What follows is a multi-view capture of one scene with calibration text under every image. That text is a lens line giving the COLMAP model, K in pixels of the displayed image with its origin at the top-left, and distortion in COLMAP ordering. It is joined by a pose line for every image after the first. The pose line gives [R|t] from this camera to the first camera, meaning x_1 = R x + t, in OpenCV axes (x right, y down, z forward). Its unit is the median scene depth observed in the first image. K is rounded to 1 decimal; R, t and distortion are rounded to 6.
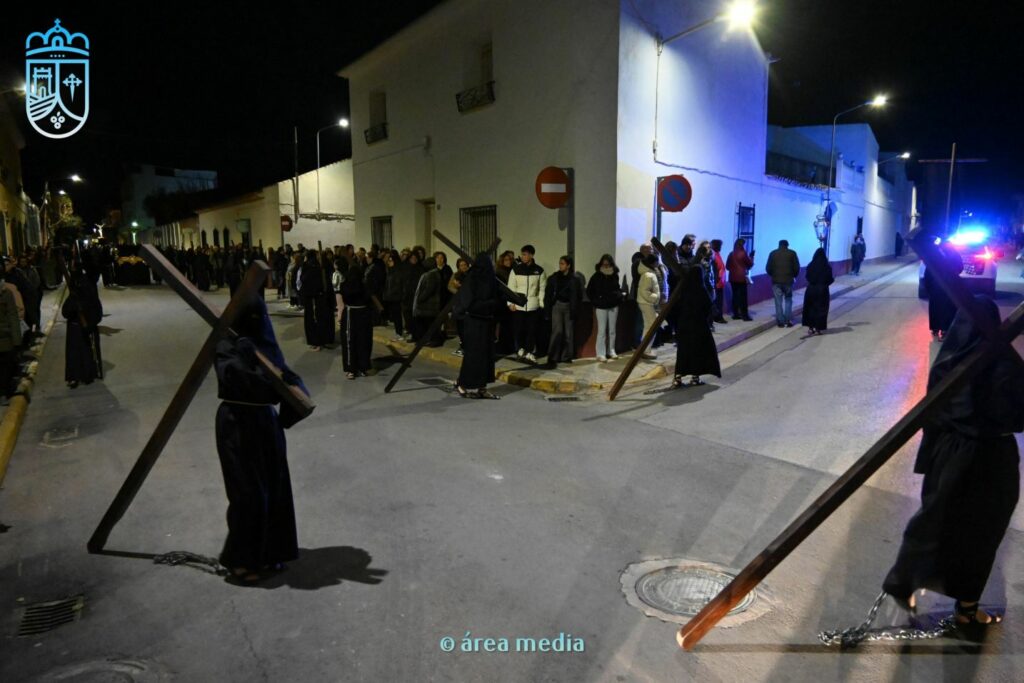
lens RADIAL K [[708.4, 0, 512.0], [0, 708.4, 341.5], [0, 0, 1]] dist [-0.000988, 0.001931]
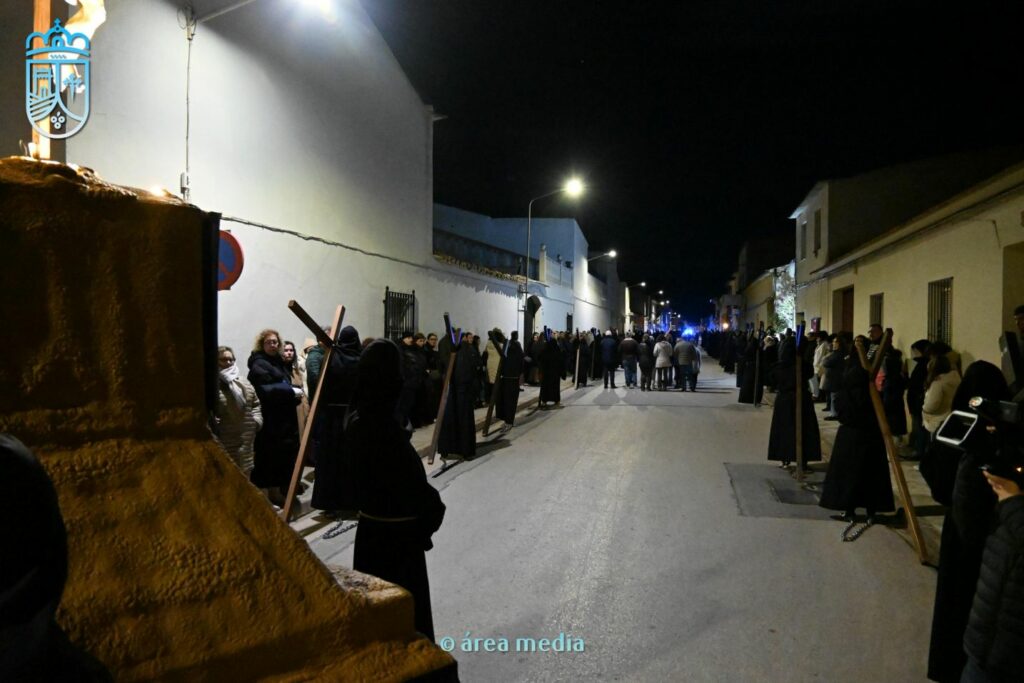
lens RADIAL K [[708.4, 0, 512.0], [0, 708.4, 341.5], [0, 0, 1]] dist [-0.000988, 0.001931]
pose [[0.944839, 0.009123, 0.327409, 0.126138], [0.034374, 0.991330, -0.126818, -0.026038], [-0.325727, 0.131077, 0.936334, 0.170062]]
